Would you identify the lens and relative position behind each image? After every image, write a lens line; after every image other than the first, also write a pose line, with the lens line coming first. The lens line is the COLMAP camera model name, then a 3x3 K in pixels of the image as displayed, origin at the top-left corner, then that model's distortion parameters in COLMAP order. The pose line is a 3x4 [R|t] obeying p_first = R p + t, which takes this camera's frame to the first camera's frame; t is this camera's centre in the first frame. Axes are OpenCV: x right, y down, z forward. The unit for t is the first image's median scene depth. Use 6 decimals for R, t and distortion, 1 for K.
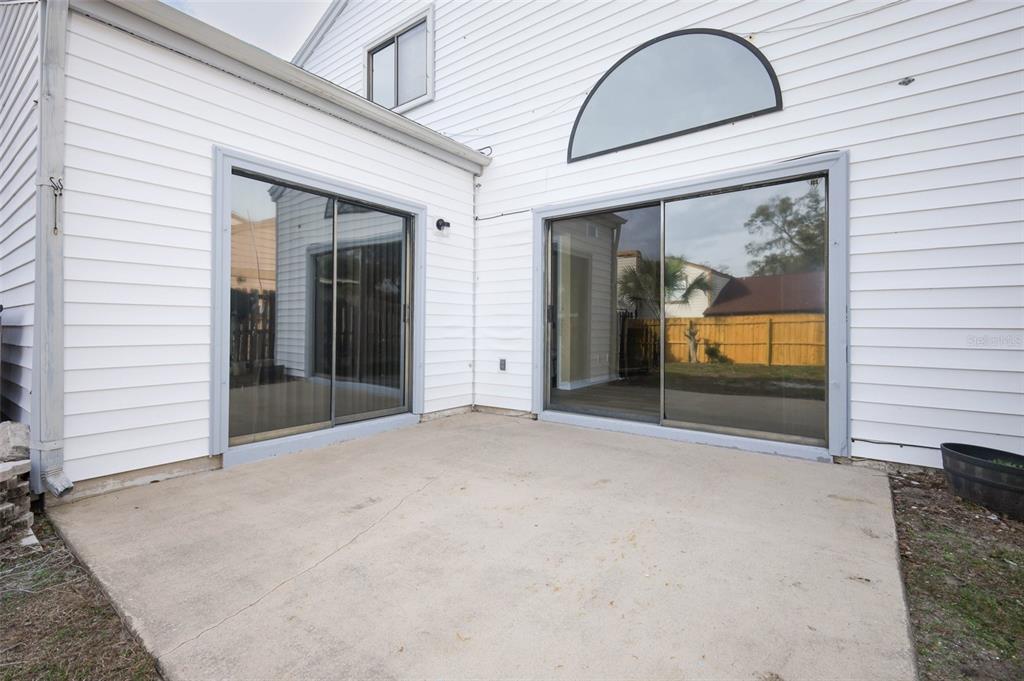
lens RADIAL K [[471.8, 0, 476.0], [0, 471.8, 342.9], [0, 0, 1]] dist [-0.000149, 0.000040]
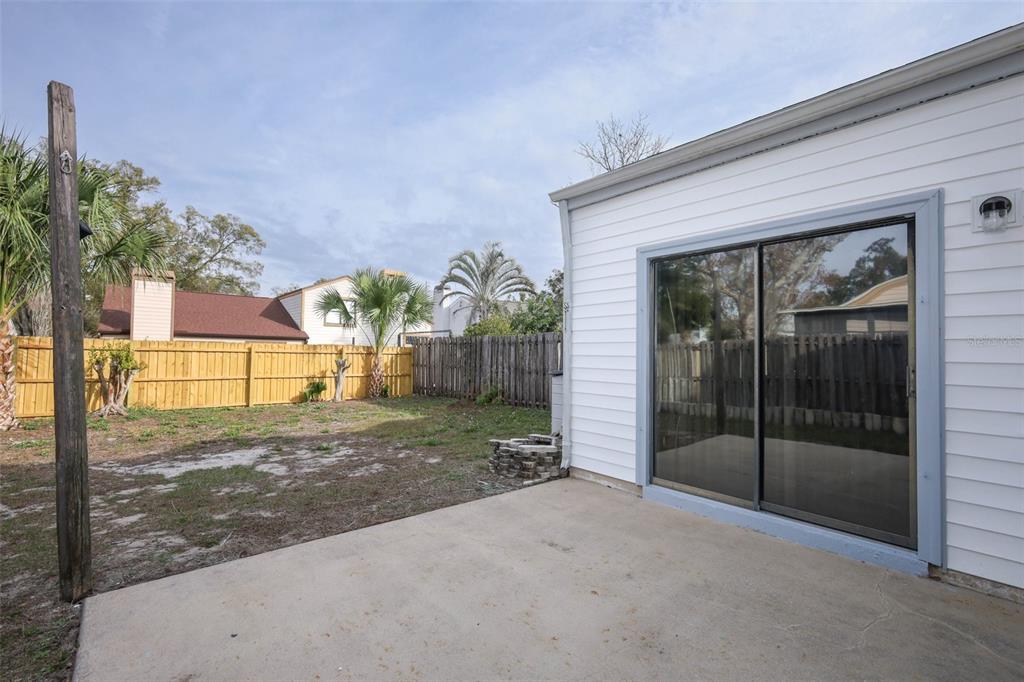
lens RADIAL K [[444.4, 0, 511.0], [0, 444.4, 338.7], [0, 0, 1]] dist [0.003006, 0.000531]
pose [[-0.176371, -0.038385, -0.983575, 0.805493], [-0.048020, 0.998385, -0.030352, -0.120592], [0.983152, 0.041878, -0.177929, 0.963822]]
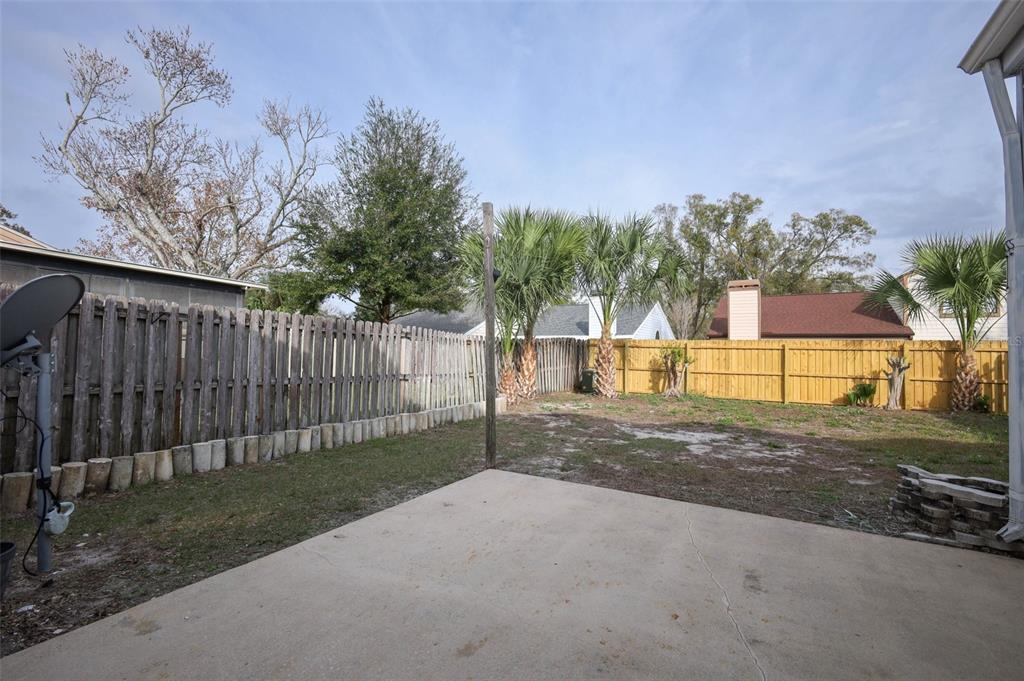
lens RADIAL K [[444.4, 0, 511.0], [0, 444.4, 338.2], [0, 0, 1]] dist [0.003006, 0.000531]
pose [[-0.986320, -0.015276, -0.164131, 0.323775], [-0.017248, 0.999795, 0.010598, -0.105865], [0.163935, 0.013284, -0.986382, 1.585940]]
